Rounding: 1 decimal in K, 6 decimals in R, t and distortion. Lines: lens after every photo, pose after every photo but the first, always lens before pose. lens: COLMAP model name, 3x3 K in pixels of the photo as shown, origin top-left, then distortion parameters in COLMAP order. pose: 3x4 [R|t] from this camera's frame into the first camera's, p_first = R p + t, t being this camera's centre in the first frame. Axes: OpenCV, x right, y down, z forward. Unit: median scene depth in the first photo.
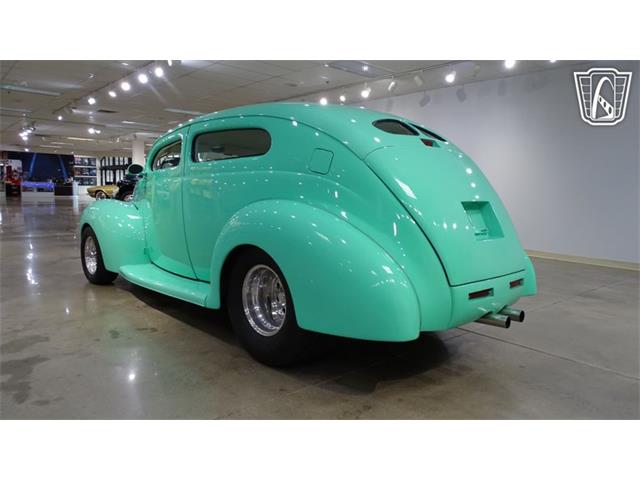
lens RADIAL K [[454.0, 0, 323.4], [0, 454.0, 241.9], [0, 0, 1]] dist [-0.003157, 0.000808]
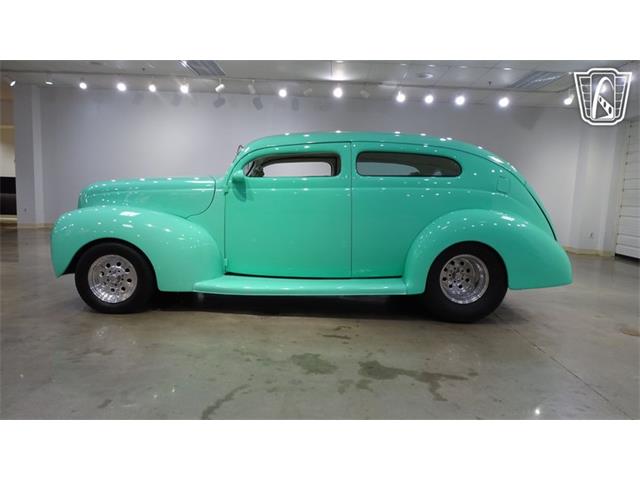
lens RADIAL K [[454.0, 0, 323.4], [0, 454.0, 241.9], [0, 0, 1]] dist [-0.003157, 0.000808]
pose [[0.675600, -0.081931, 0.732702, -0.828533], [0.062505, 0.996593, 0.053806, -0.052318], [-0.734614, 0.009446, 0.678420, 0.198326]]
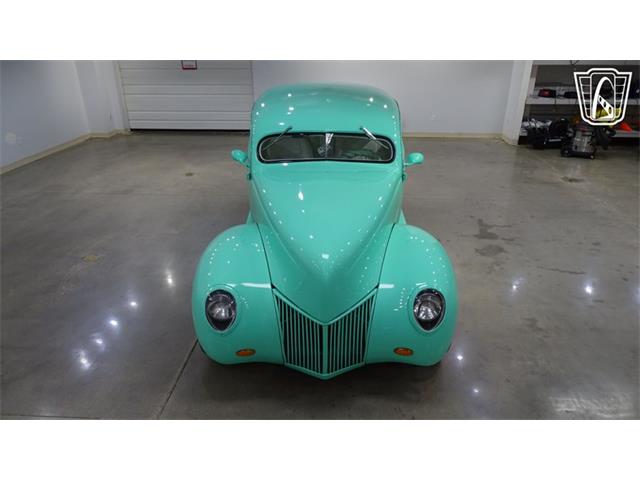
lens RADIAL K [[454.0, 0, 323.4], [0, 454.0, 241.9], [0, 0, 1]] dist [-0.003157, 0.000808]
pose [[-0.710126, -0.325009, 0.624572, -0.782827], [0.066307, 0.852268, 0.518886, -0.445004], [-0.700946, 0.409888, -0.583667, 1.490333]]
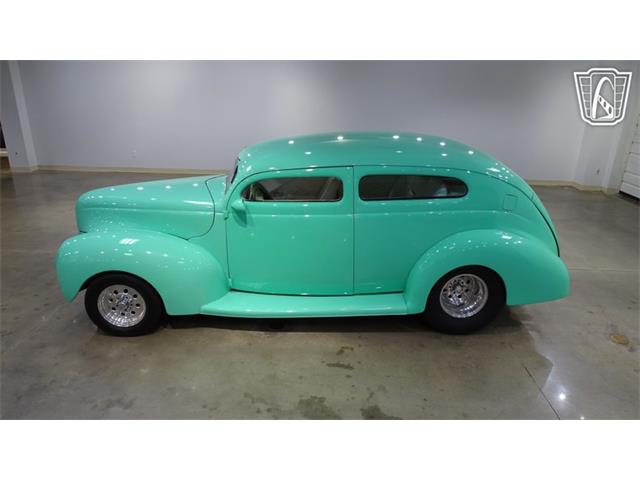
lens RADIAL K [[454.0, 0, 323.4], [0, 454.0, 241.9], [0, 0, 1]] dist [-0.003157, 0.000808]
pose [[0.673647, -0.268472, 0.688566, -0.788903], [0.078509, 0.952410, 0.294537, -0.285103], [-0.734872, -0.144355, 0.662665, 0.216758]]
